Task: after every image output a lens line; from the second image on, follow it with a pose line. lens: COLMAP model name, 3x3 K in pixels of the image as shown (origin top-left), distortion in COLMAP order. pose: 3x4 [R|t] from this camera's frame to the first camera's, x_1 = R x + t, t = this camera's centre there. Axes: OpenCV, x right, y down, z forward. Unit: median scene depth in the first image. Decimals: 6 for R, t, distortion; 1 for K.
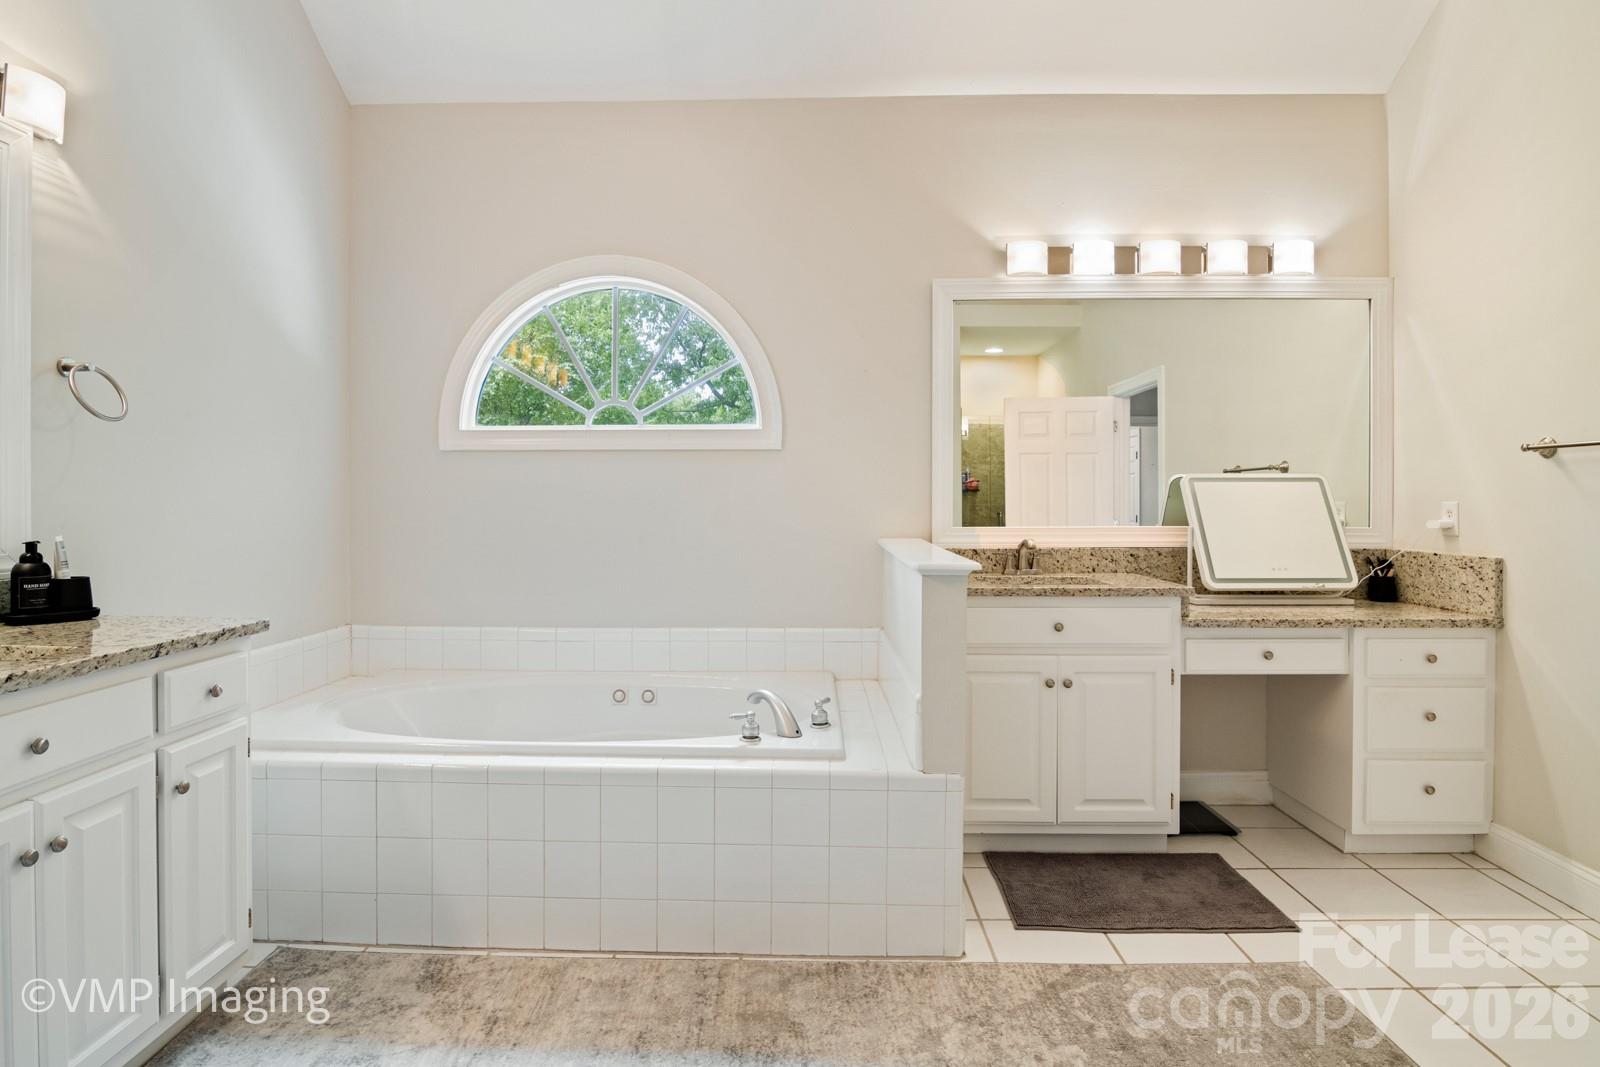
lens RADIAL K [[837.4, 0, 800.7], [0, 837.4, 497.6], [0, 0, 1]] dist [-0.005760, -0.001282]
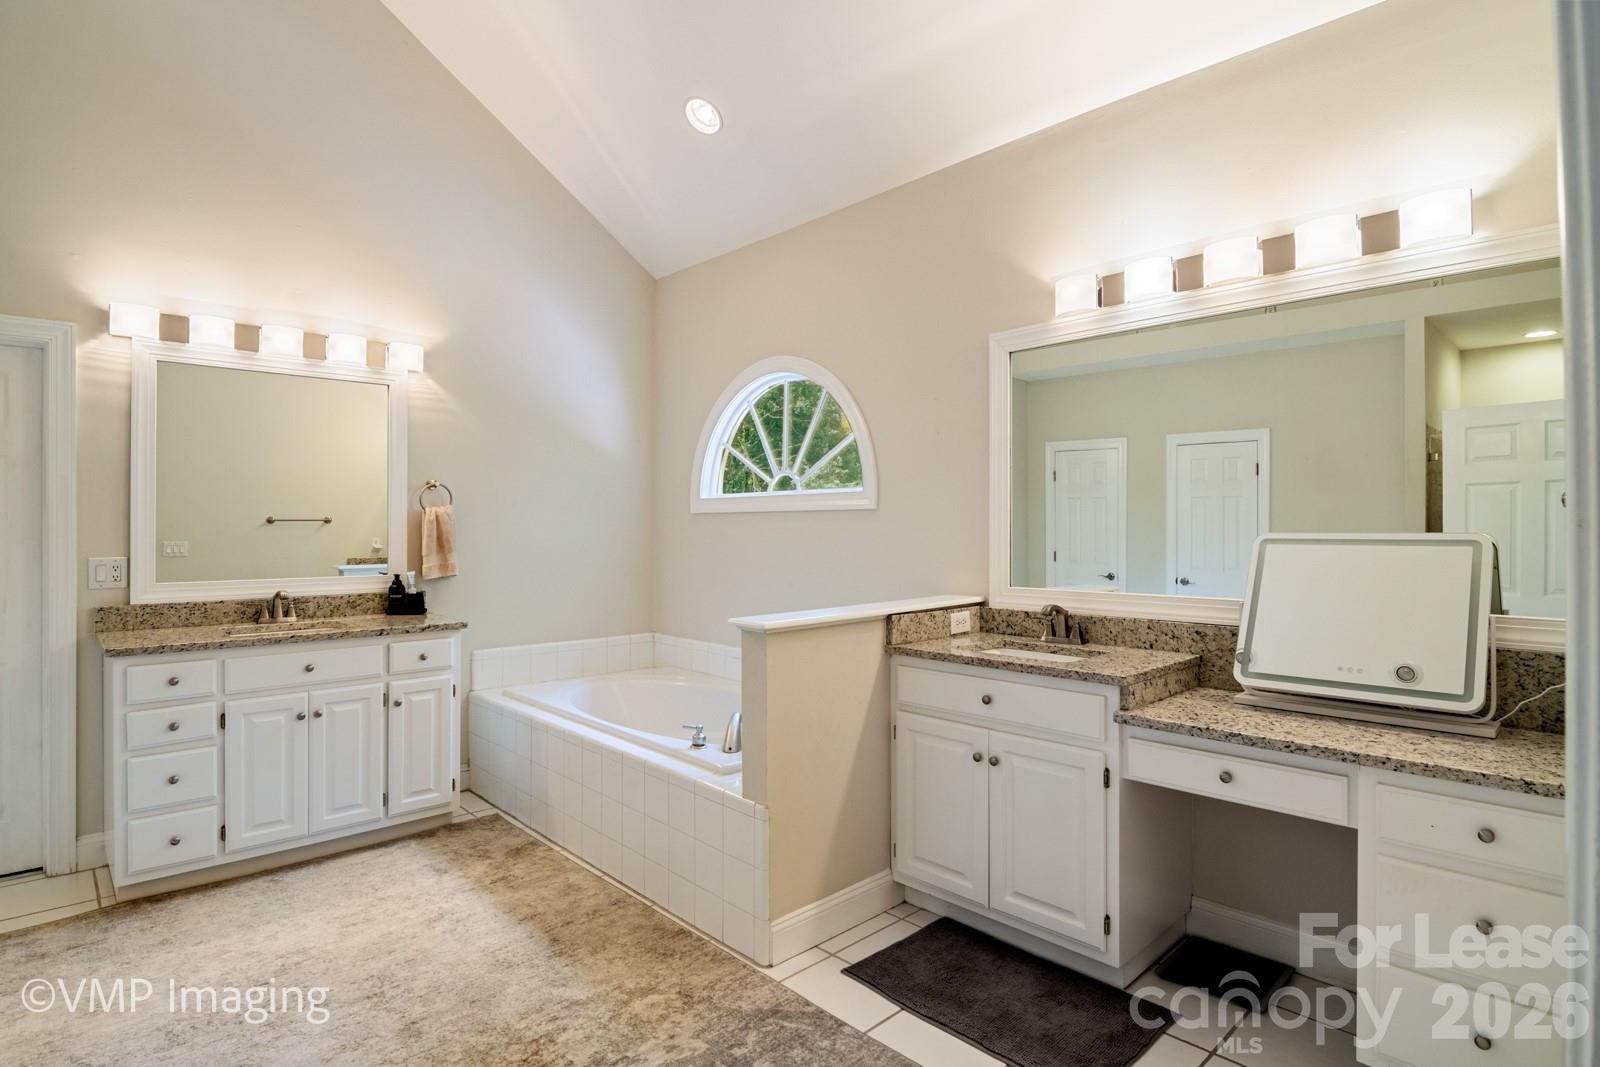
lens RADIAL K [[839.1, 0, 801.6], [0, 839.1, 507.1], [0, 0, 1]] dist [-0.004126, -0.001783]
pose [[0.701055, -0.016368, -0.712919, 0.848775], [0.003784, 0.999808, -0.019234, -0.046956], [0.713097, 0.010786, 0.700982, 0.179605]]
